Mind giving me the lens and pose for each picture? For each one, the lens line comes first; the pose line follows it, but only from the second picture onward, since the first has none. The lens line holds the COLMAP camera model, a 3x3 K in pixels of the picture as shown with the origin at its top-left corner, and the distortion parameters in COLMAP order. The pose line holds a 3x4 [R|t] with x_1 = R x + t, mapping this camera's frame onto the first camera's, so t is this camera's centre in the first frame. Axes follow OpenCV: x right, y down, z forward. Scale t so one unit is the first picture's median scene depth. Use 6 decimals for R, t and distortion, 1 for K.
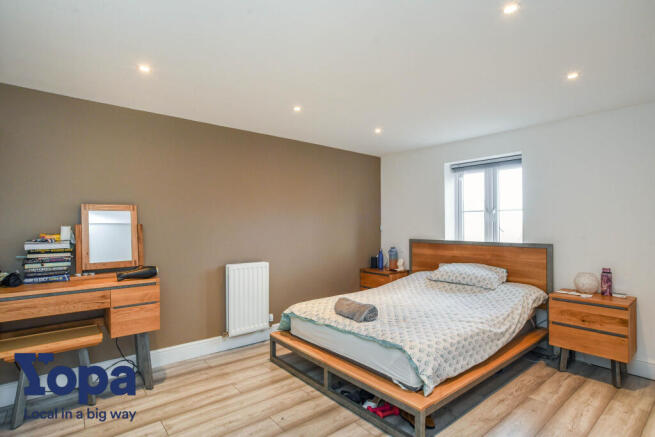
lens RADIAL K [[333.5, 0, 324.8], [0, 333.5, 226.5], [0, 0, 1]] dist [-0.001270, 0.000419]
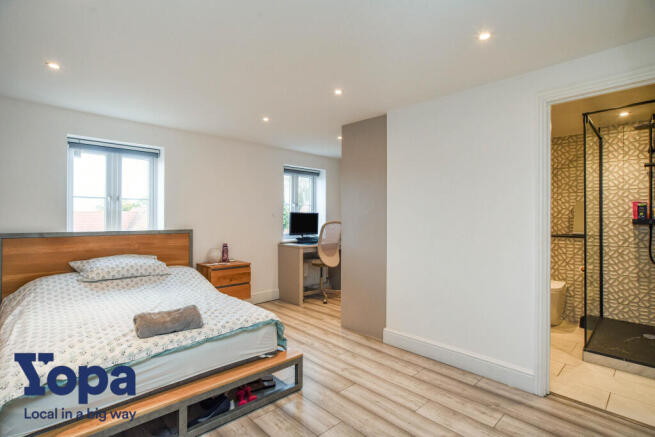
lens RADIAL K [[320.5, 0, 327.5], [0, 320.5, 218.5], [0, 0, 1]] dist [0.014756, 0.000114]
pose [[-0.055478, -0.002215, 0.998457, -0.543532], [-0.001360, 0.999997, 0.002143, 0.008229], [-0.998459, -0.001239, -0.055481, 0.544100]]
